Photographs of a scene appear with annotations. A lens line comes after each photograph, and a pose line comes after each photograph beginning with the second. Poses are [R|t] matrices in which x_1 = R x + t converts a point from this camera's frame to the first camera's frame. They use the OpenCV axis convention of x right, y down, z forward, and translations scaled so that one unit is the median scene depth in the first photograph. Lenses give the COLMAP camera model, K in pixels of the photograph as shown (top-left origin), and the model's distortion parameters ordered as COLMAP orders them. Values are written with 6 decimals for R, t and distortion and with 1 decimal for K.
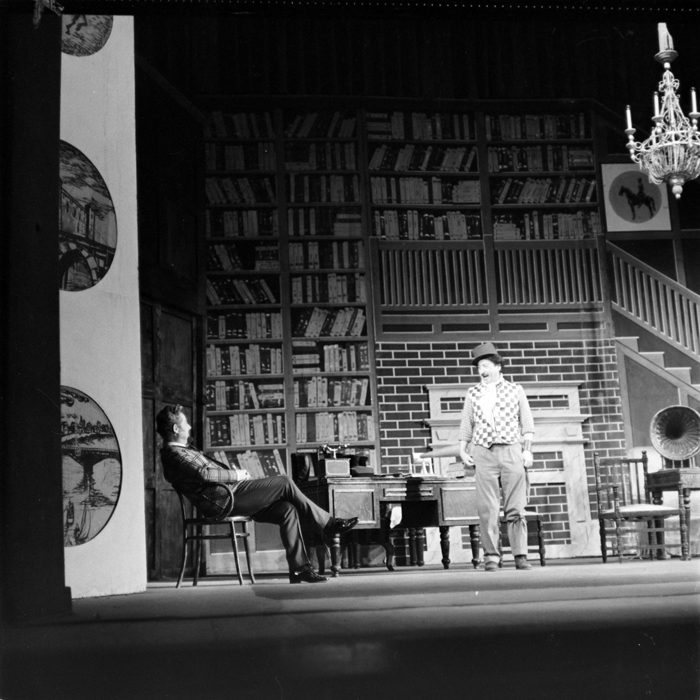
lens RADIAL K [[1056.0, 0, 333.7], [0, 1056.0, 378.4], [0, 0, 1]] dist [-0.023250, -0.116499]
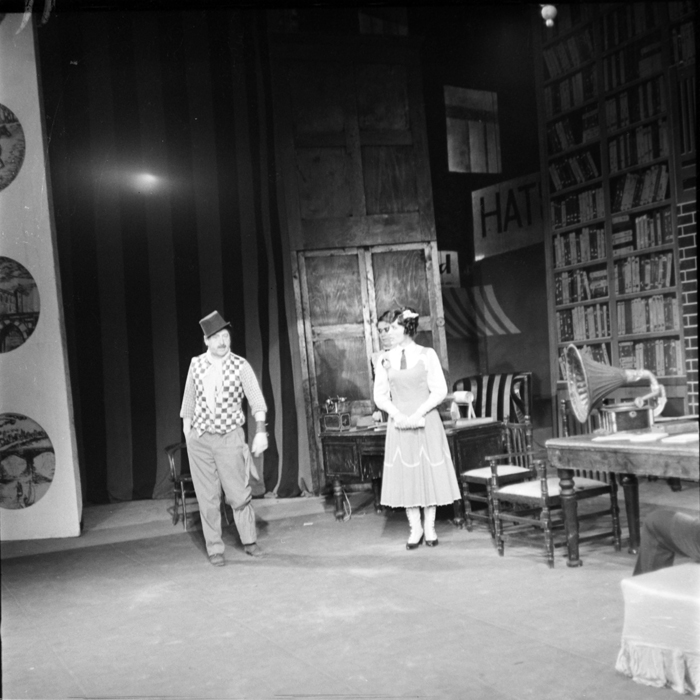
lens RADIAL K [[1058.7, 0, 351.7], [0, 1058.7, 369.4], [0, 0, 1]] dist [-0.021895, -0.127639]
pose [[0.304797, 0.017826, -0.952251, 0.728370], [0.228013, 0.969384, 0.091129, -0.042491], [0.924721, -0.244901, 0.291401, 0.511959]]
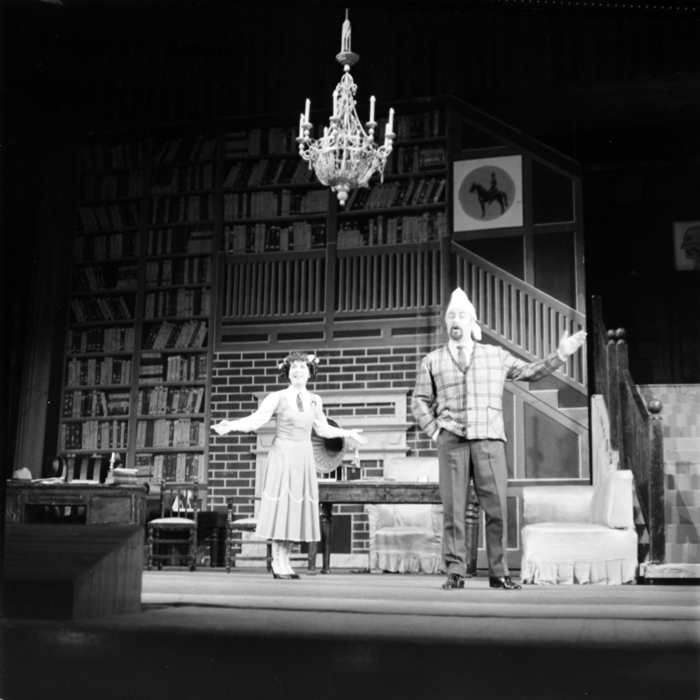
lens RADIAL K [[1056.0, 0, 333.7], [0, 1056.0, 378.4], [0, 0, 1]] dist [-0.023250, -0.116499]
pose [[0.930622, -0.010622, -0.365827, 0.537109], [0.012495, 0.999918, 0.002753, -0.010097], [0.365767, -0.007133, 0.930679, 0.065300]]
